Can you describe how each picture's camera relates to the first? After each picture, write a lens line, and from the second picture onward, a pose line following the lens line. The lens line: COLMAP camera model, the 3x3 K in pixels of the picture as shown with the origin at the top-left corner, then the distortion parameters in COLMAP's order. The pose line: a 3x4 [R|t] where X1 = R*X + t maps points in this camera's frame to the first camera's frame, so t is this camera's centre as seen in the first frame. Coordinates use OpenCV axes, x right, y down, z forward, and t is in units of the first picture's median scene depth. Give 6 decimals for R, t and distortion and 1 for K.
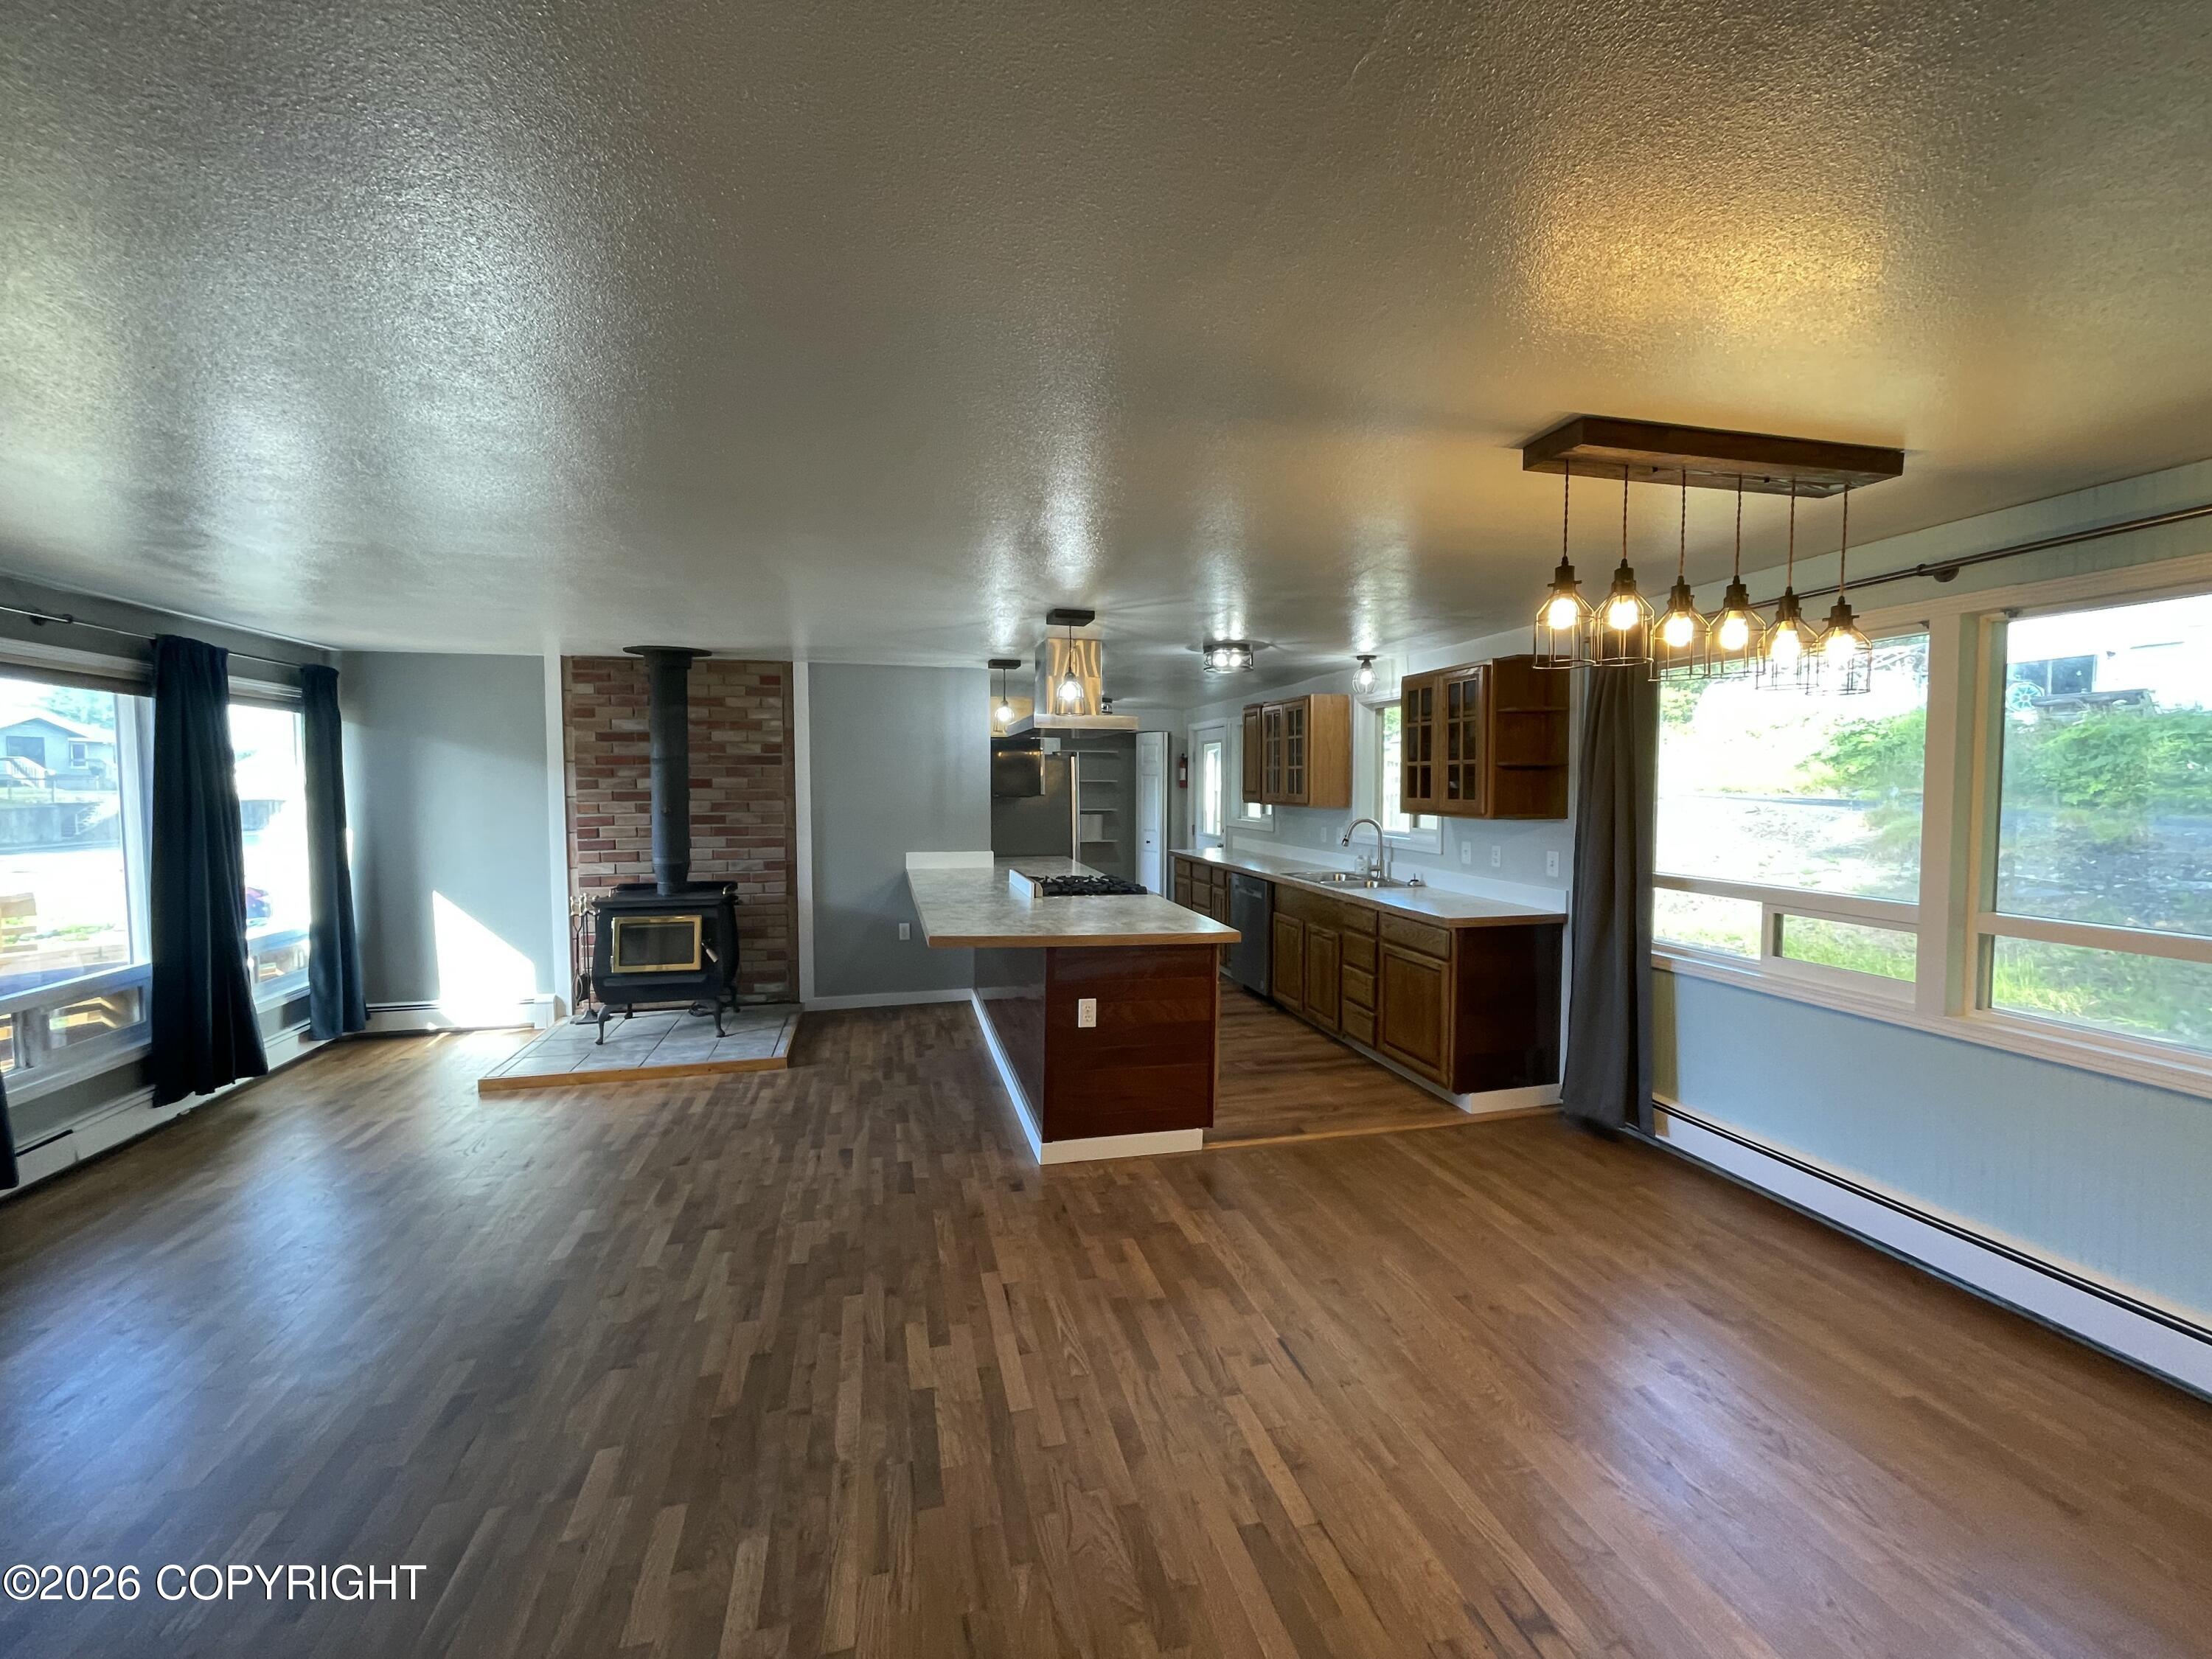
lens RADIAL K [[892.9, 0, 1101.5], [0, 892.9, 822.5], [0, 0, 1]] dist [-0.007316, 0.003776]
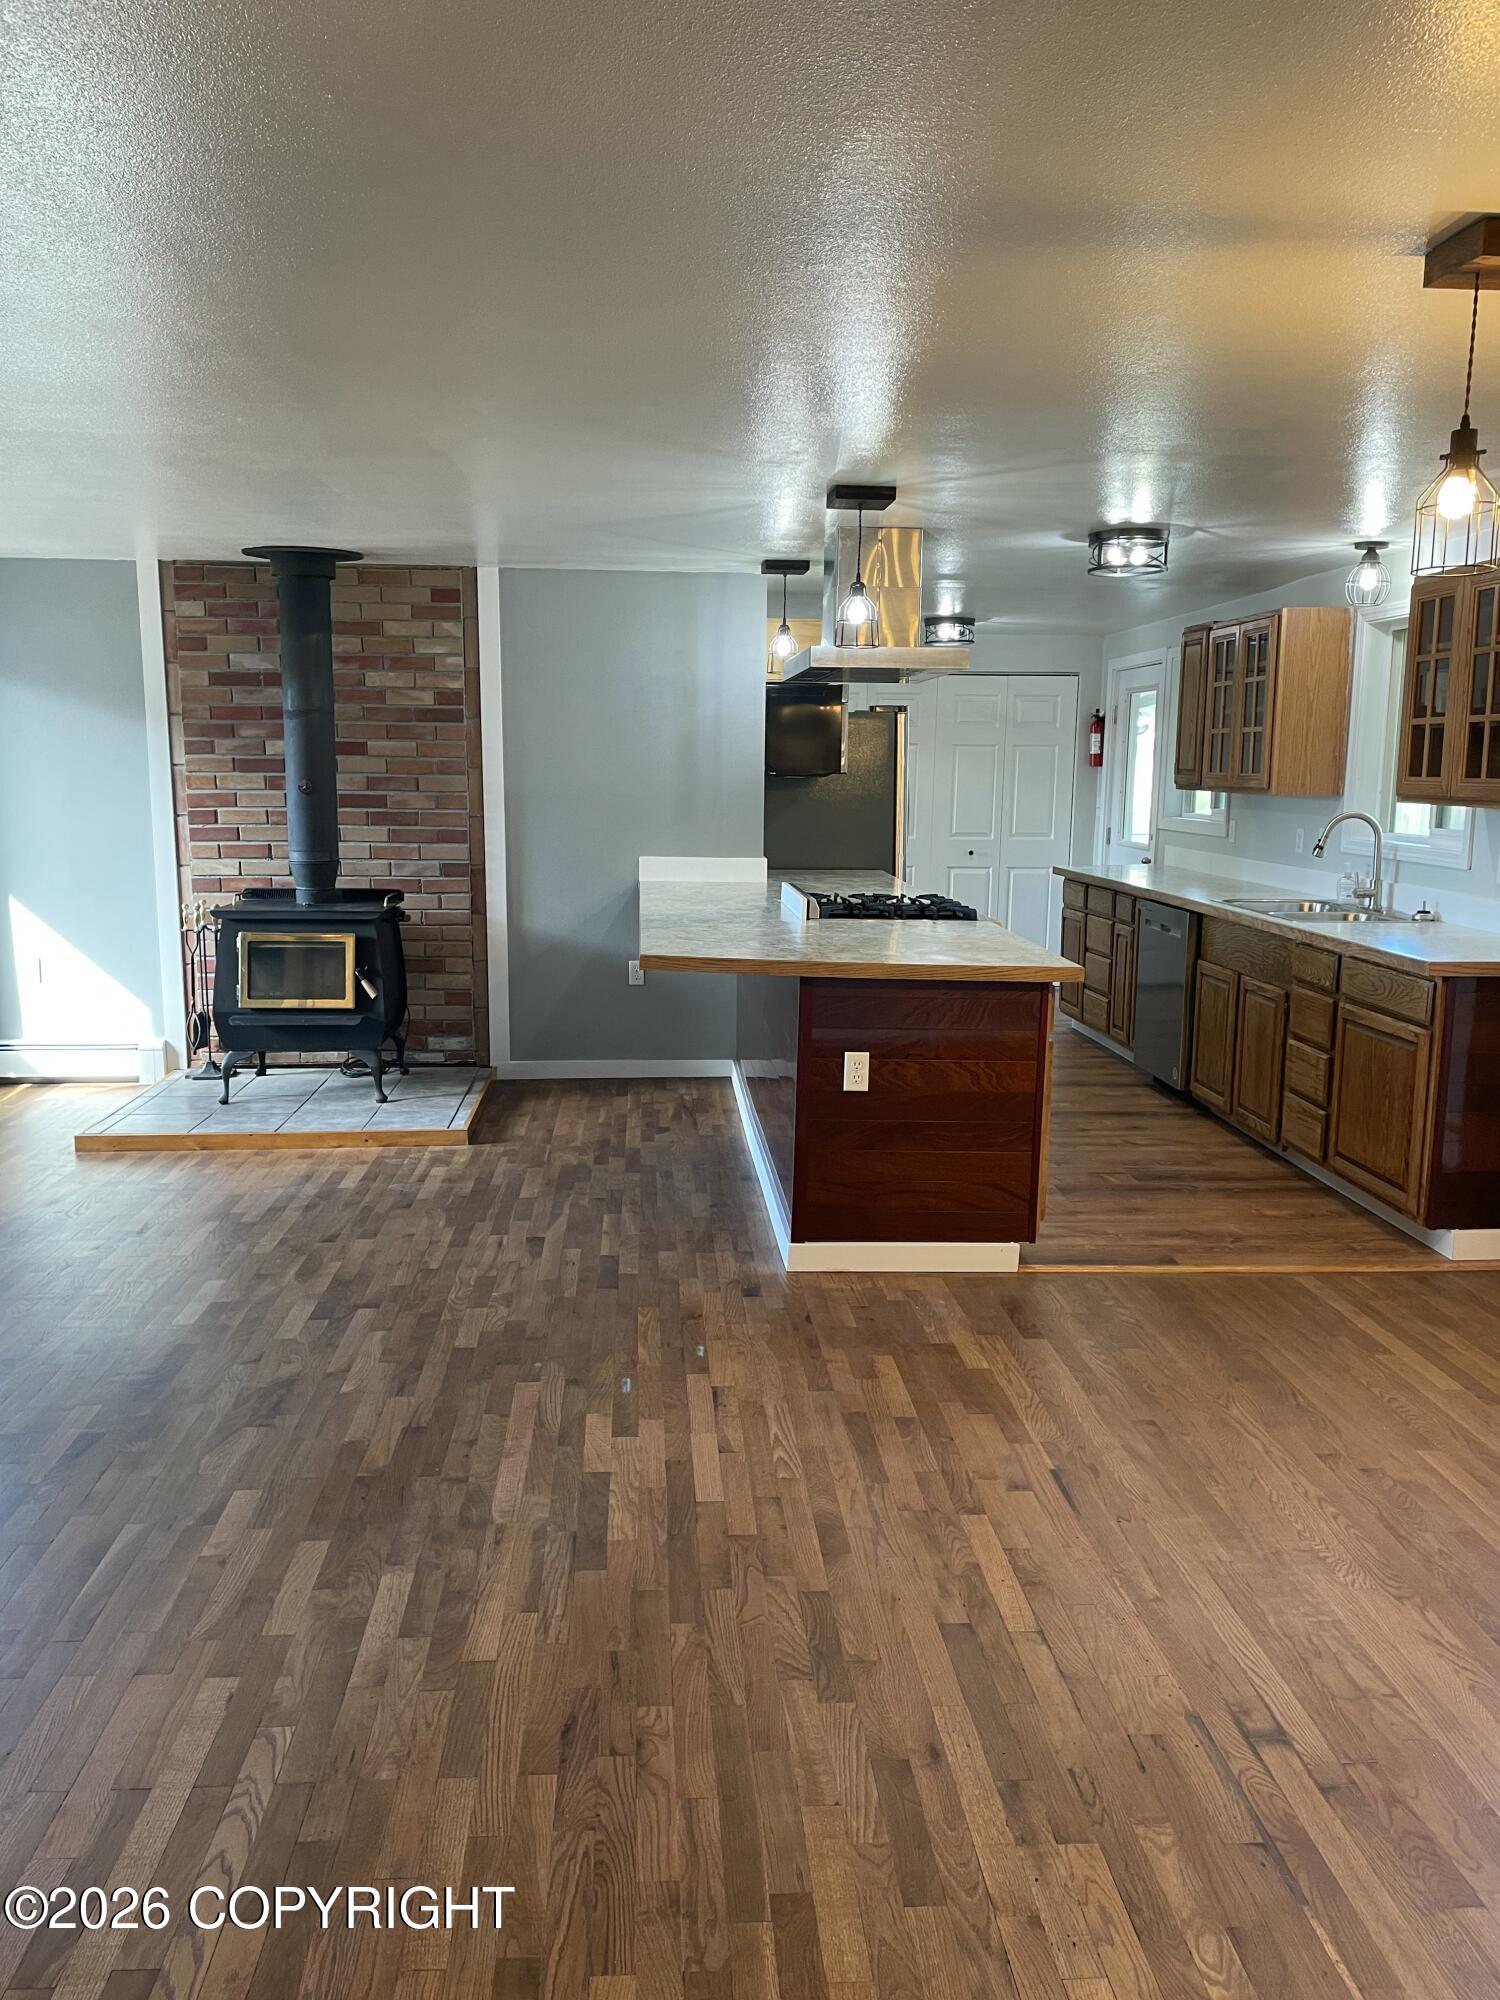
lens RADIAL K [[1498.4, 0, 742.5], [0, 1498.4, 999.0], [0, 0, 1]] dist [0.082660, -0.085325]
pose [[0.984220, 0.036529, -0.173137, 0.082258], [-0.017352, 0.993668, 0.111005, 0.019214], [0.176096, -0.106249, 0.978622, -0.159208]]
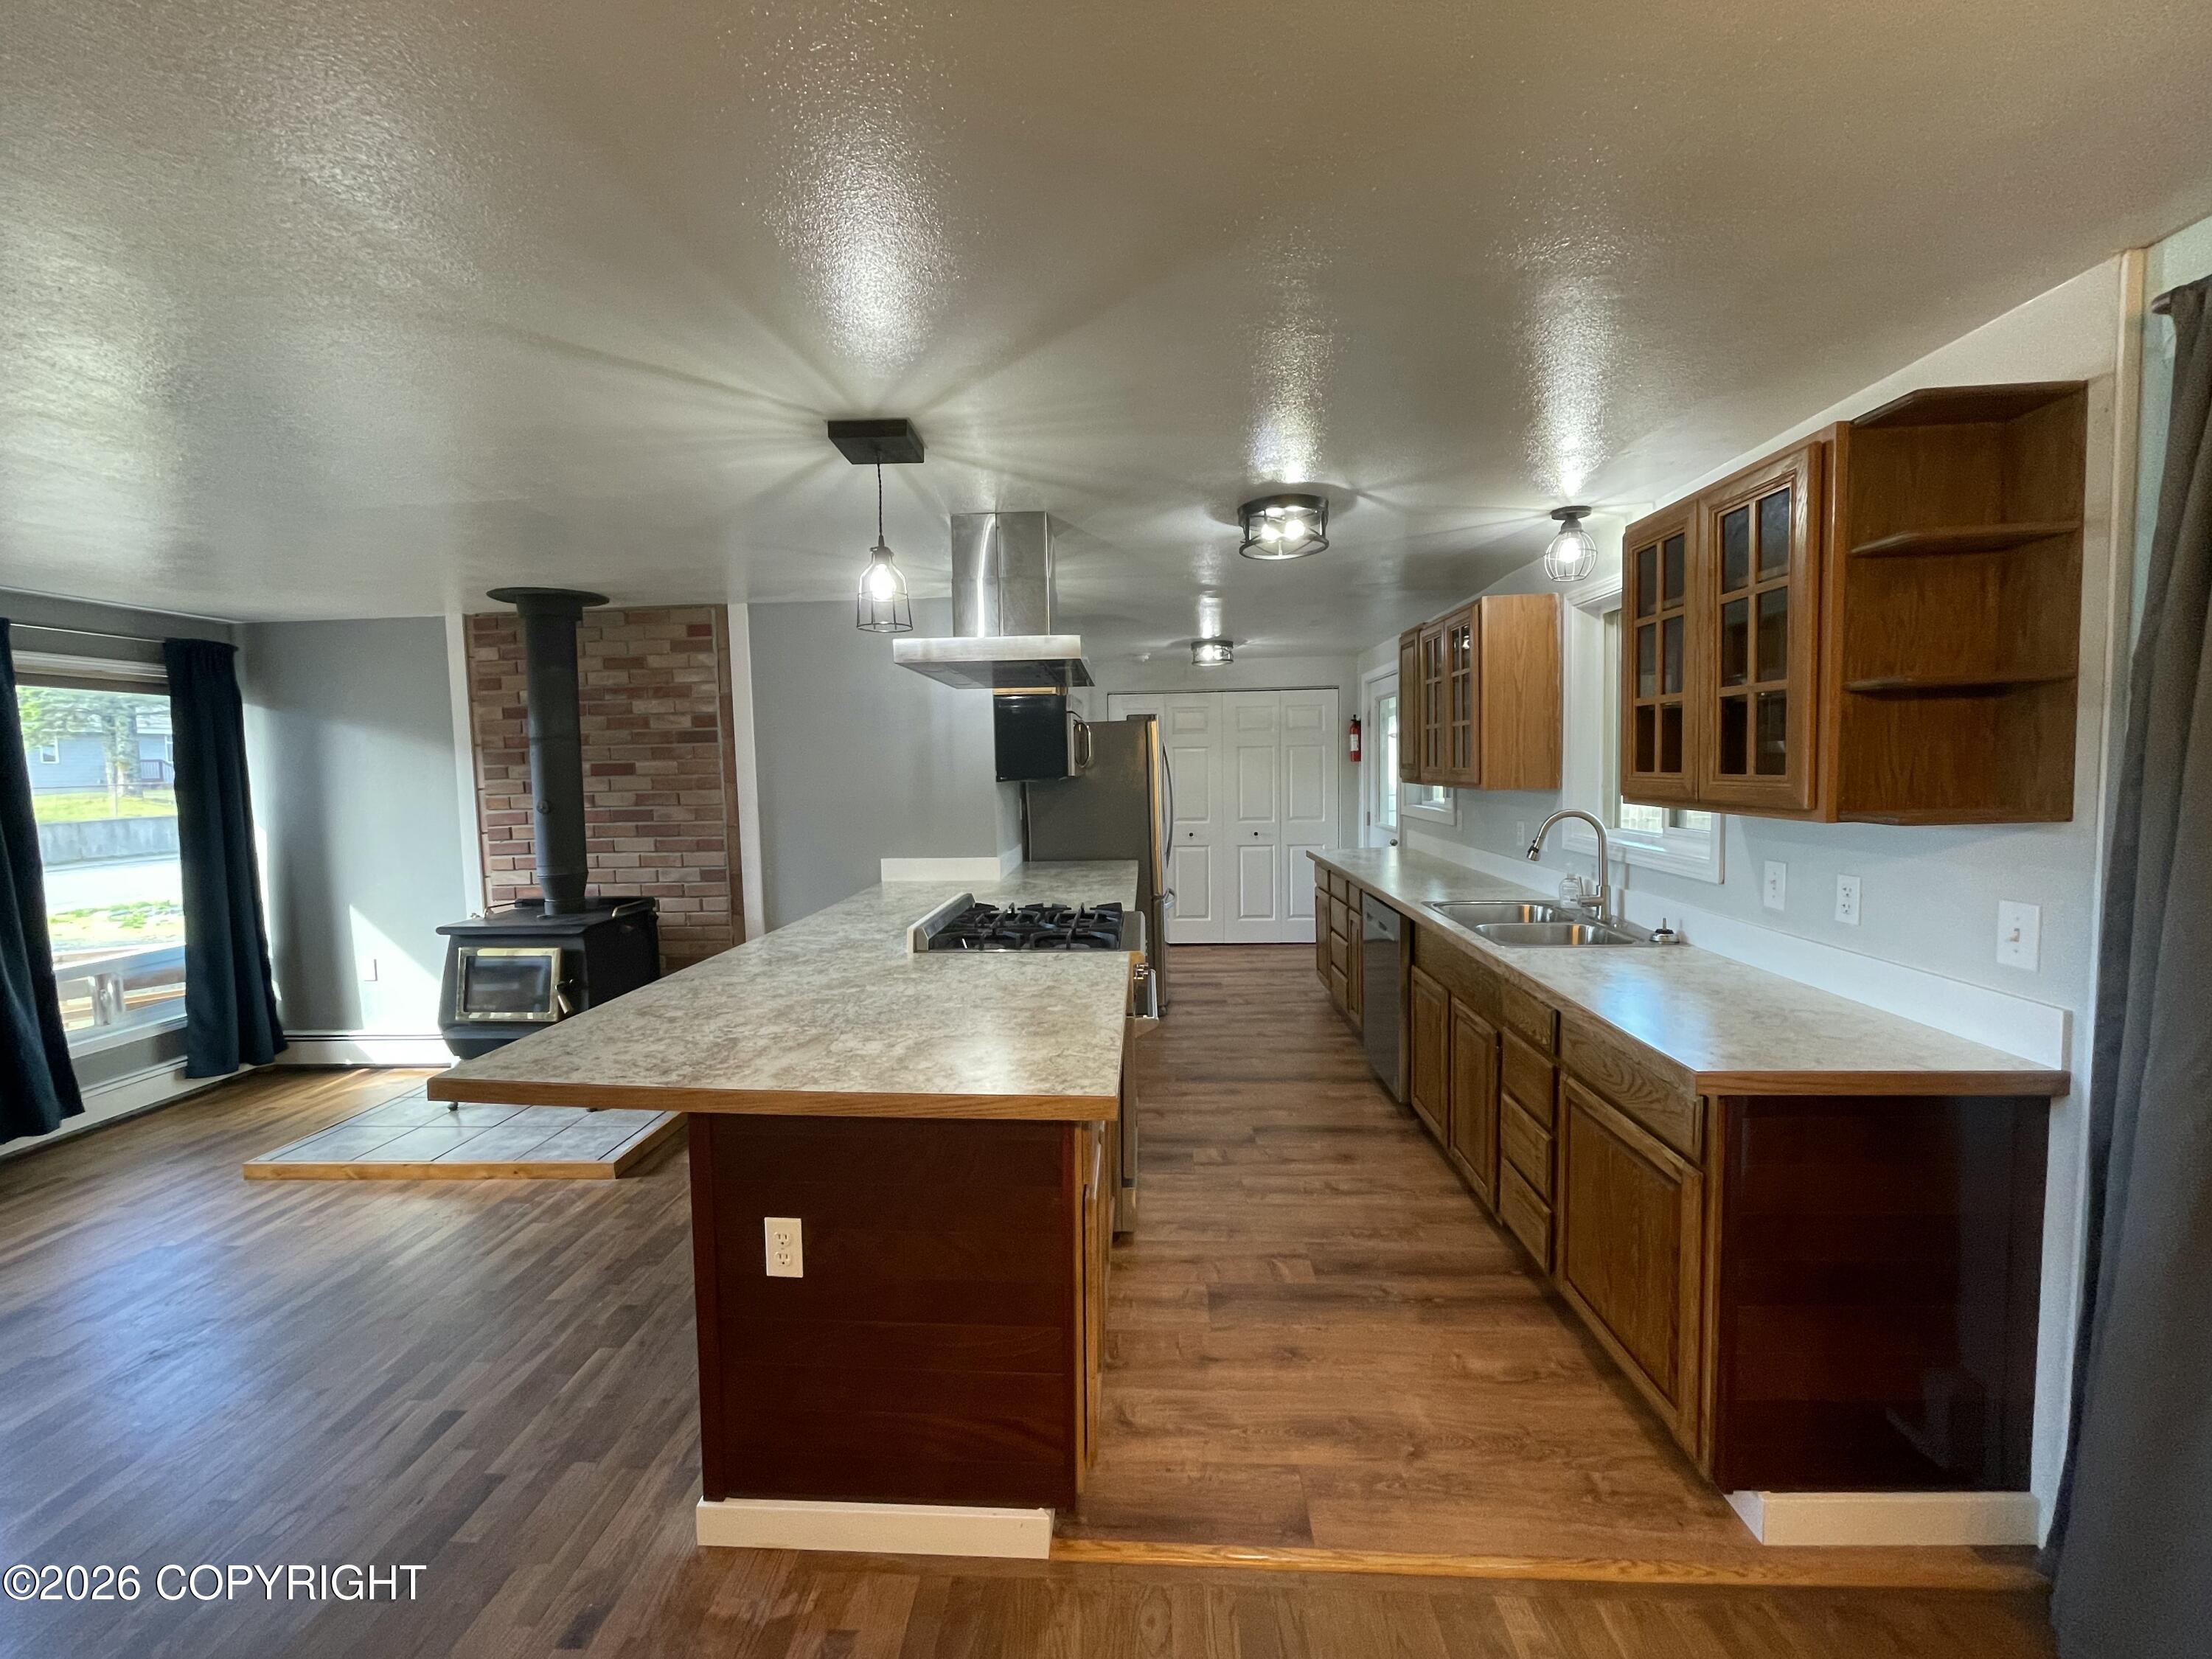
lens RADIAL K [[892.9, 0, 1100.9], [0, 892.9, 824.8], [0, 0, 1]] dist [-0.007316, 0.003776]
pose [[0.955661, -0.000823, -0.294467, 0.231204], [0.008703, 0.999638, 0.025452, -0.015181], [0.294340, -0.026886, 0.955323, 0.498105]]
